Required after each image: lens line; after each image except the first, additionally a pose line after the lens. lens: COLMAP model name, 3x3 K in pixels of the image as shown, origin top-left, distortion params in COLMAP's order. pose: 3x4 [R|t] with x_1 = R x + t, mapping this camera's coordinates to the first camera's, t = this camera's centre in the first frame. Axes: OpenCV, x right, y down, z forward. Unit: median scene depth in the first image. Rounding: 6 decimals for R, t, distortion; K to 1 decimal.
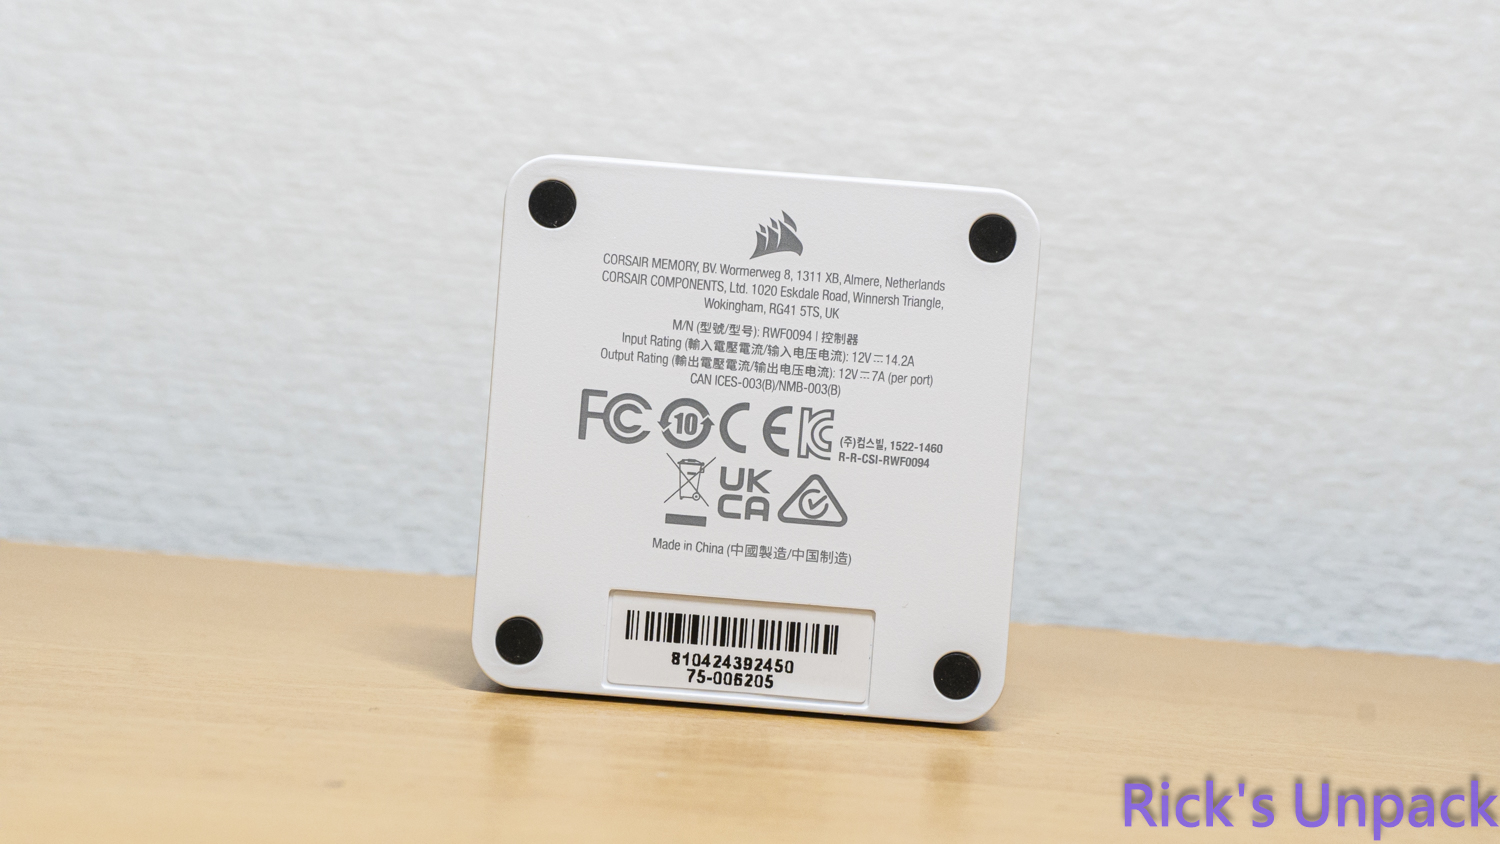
lens RADIAL K [[2991.7, 0, 750.0], [0, 2991.7, 422.0], [0, 0, 1]] dist [-0.006174, -0.032241]
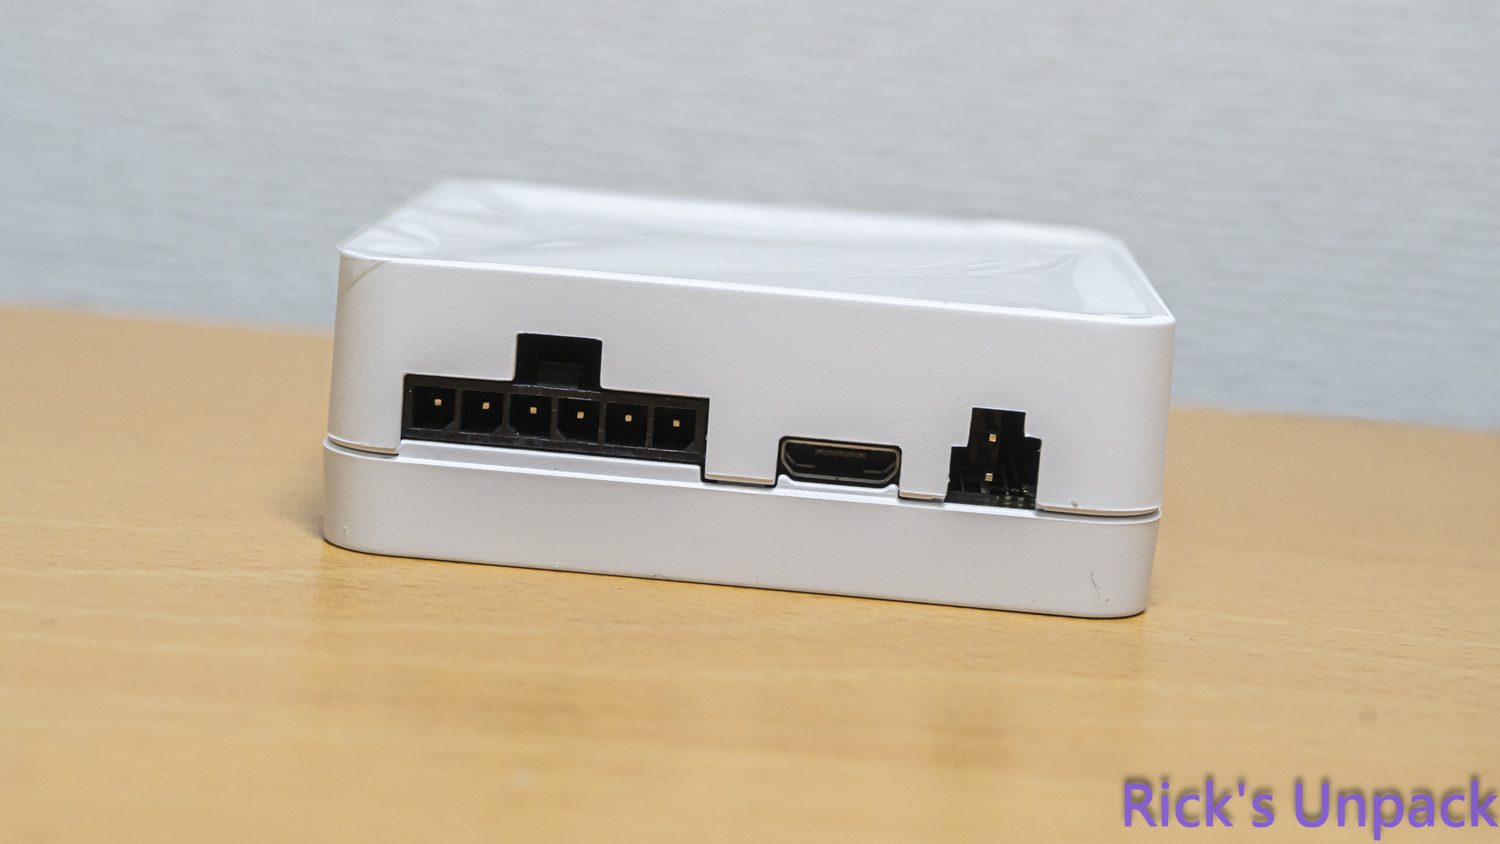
lens RADIAL K [[3113.8, 0, 750.0], [0, 3113.8, 422.0], [0, 0, 1]] dist [0.354150, 0.119874]
pose [[0.999983, 0.004343, 0.003957, 0.005444], [-0.004768, 0.993390, 0.114686, -0.008737], [-0.003433, -0.114703, 0.993394, 0.224625]]
